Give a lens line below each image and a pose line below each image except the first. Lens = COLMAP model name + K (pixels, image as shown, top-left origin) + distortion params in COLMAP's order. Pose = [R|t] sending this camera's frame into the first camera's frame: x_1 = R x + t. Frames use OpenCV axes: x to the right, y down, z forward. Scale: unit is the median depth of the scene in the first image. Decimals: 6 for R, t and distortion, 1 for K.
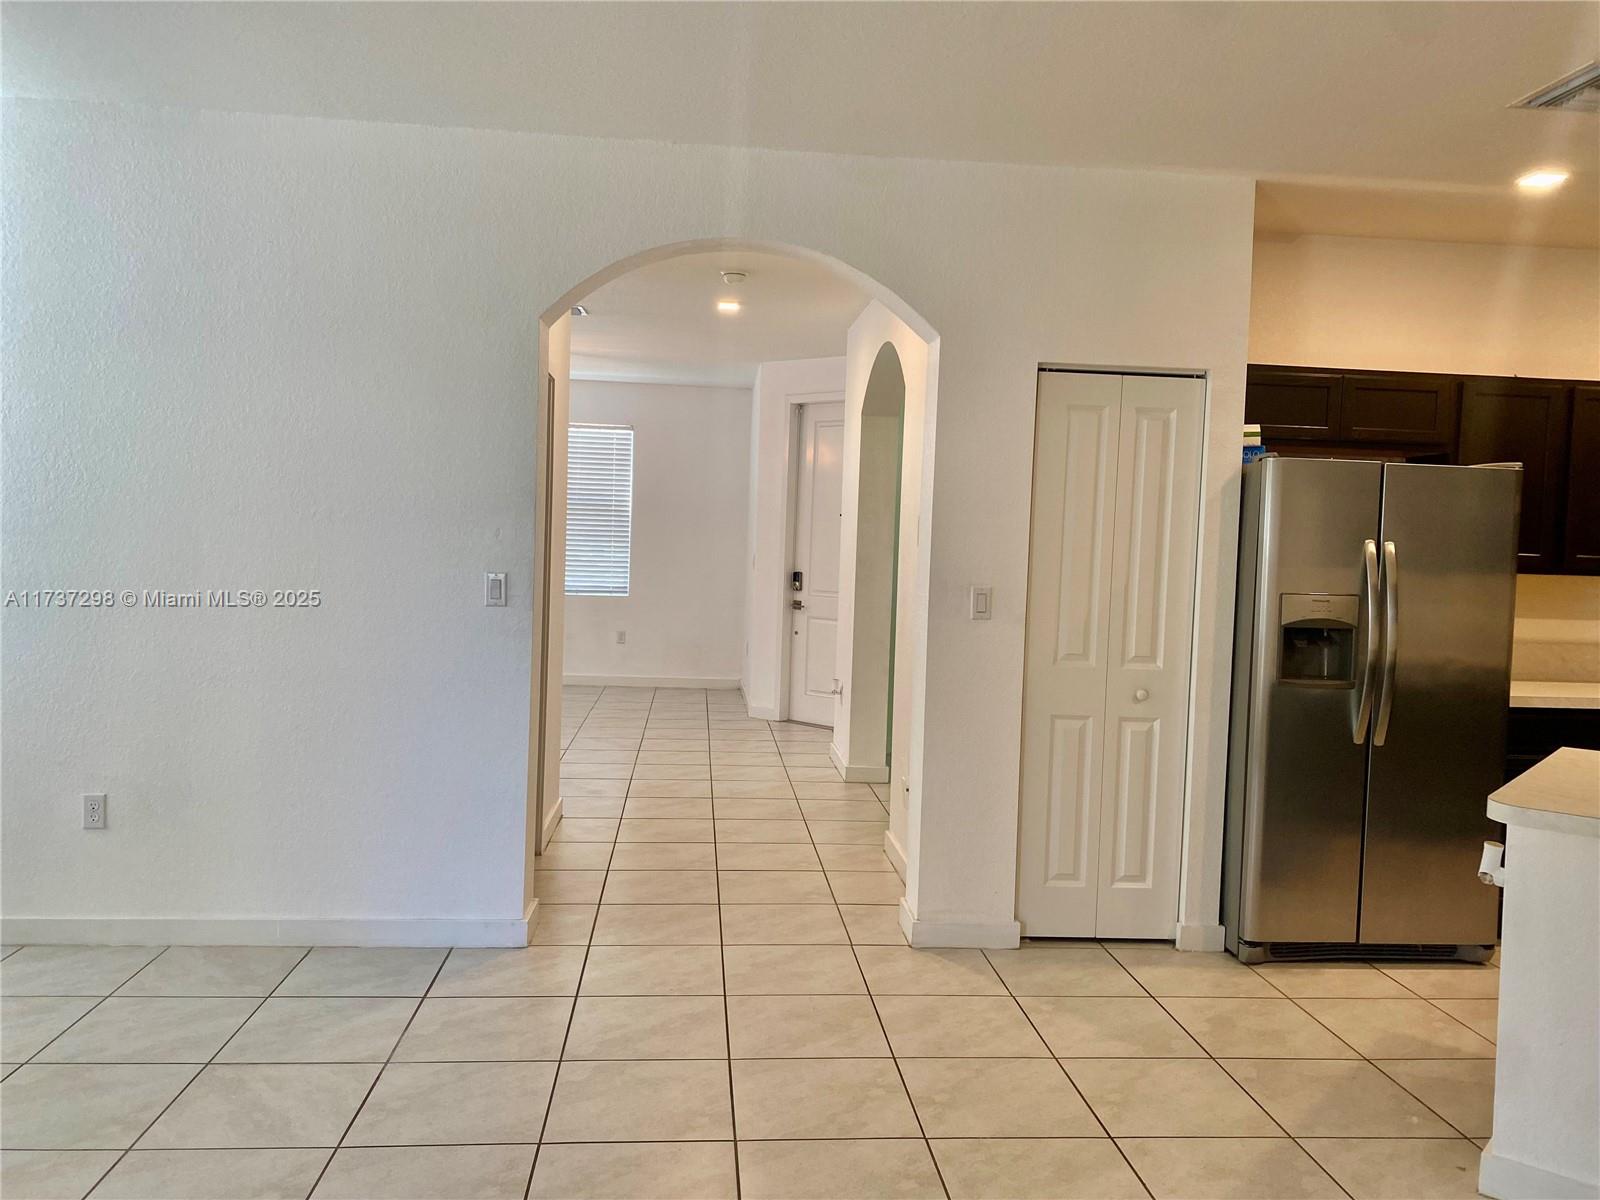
lens RADIAL K [[1233.0, 0, 807.5], [0, 1233.0, 558.2], [0, 0, 1]] dist [0.078688, -0.089159]
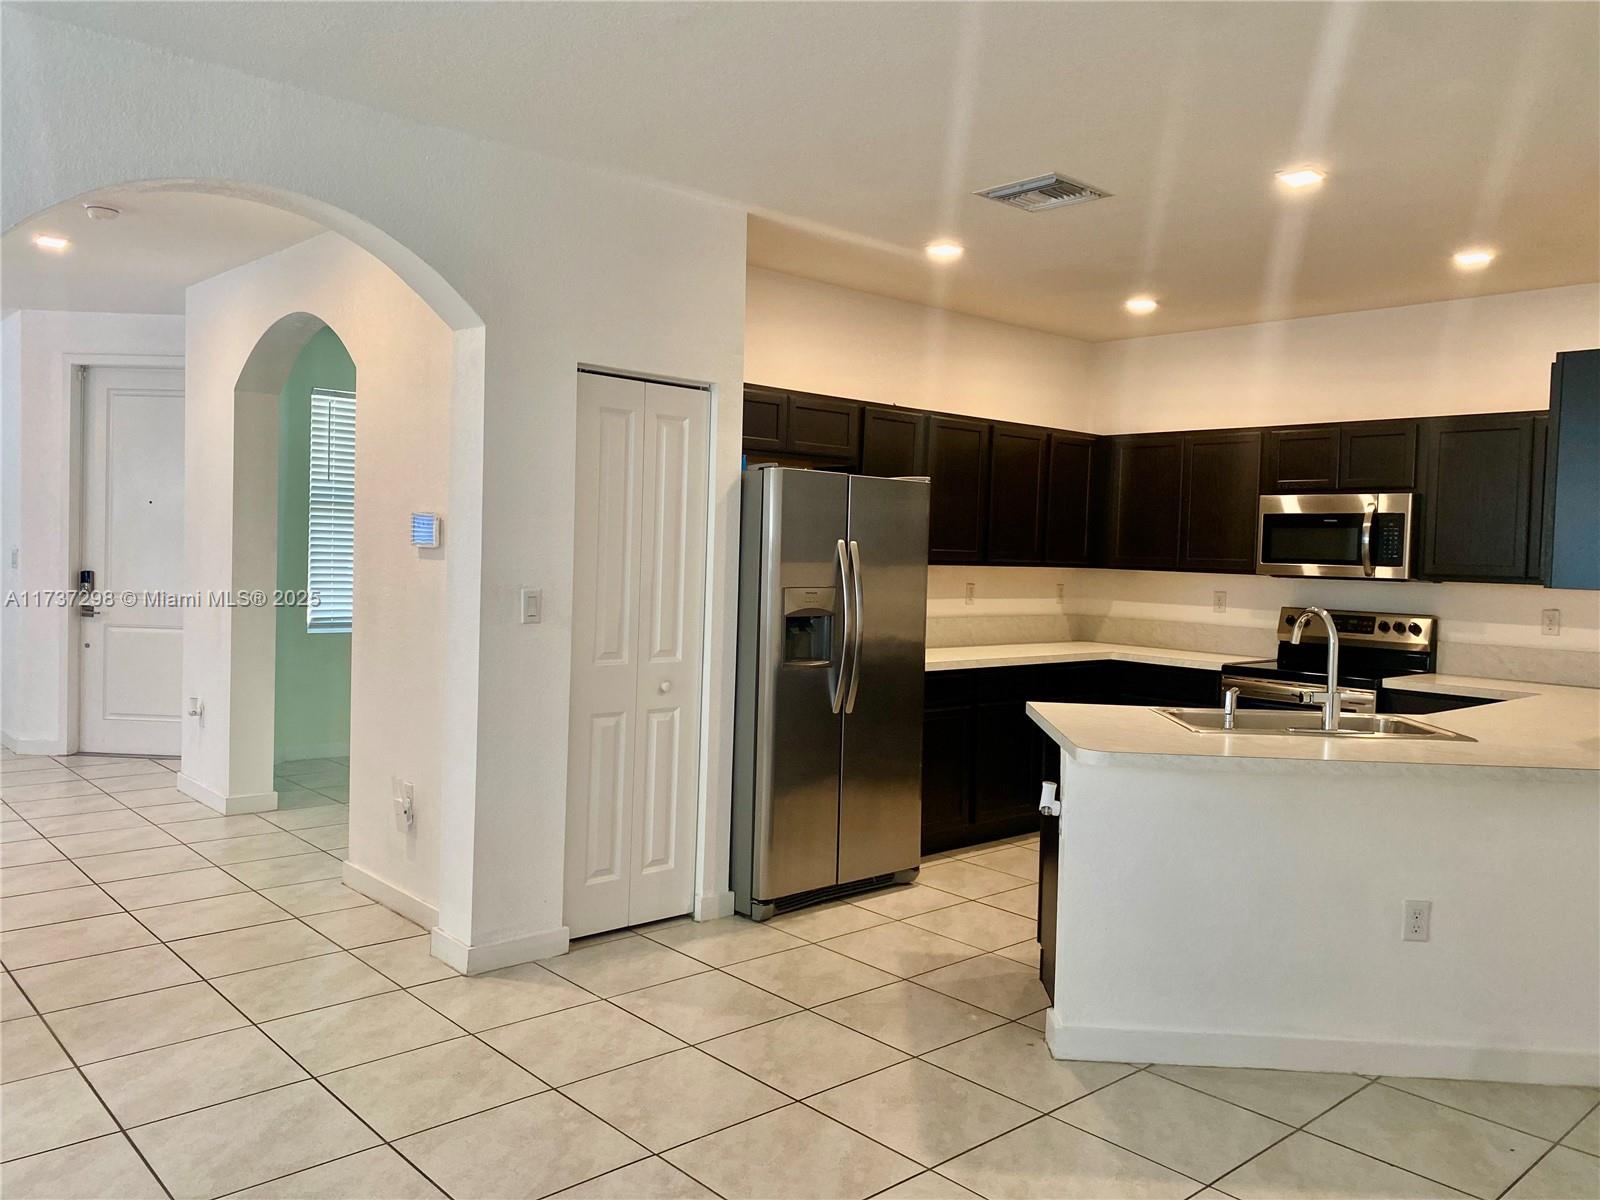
lens RADIAL K [[1233.0, 0, 789.2], [0, 1233.0, 553.1], [0, 0, 1]] dist [0.078688, -0.089159]
pose [[0.797851, -0.013759, 0.602697, -0.283865], [0.007550, 0.999889, 0.012831, -0.016809], [-0.602807, -0.005687, 0.797867, 0.102419]]
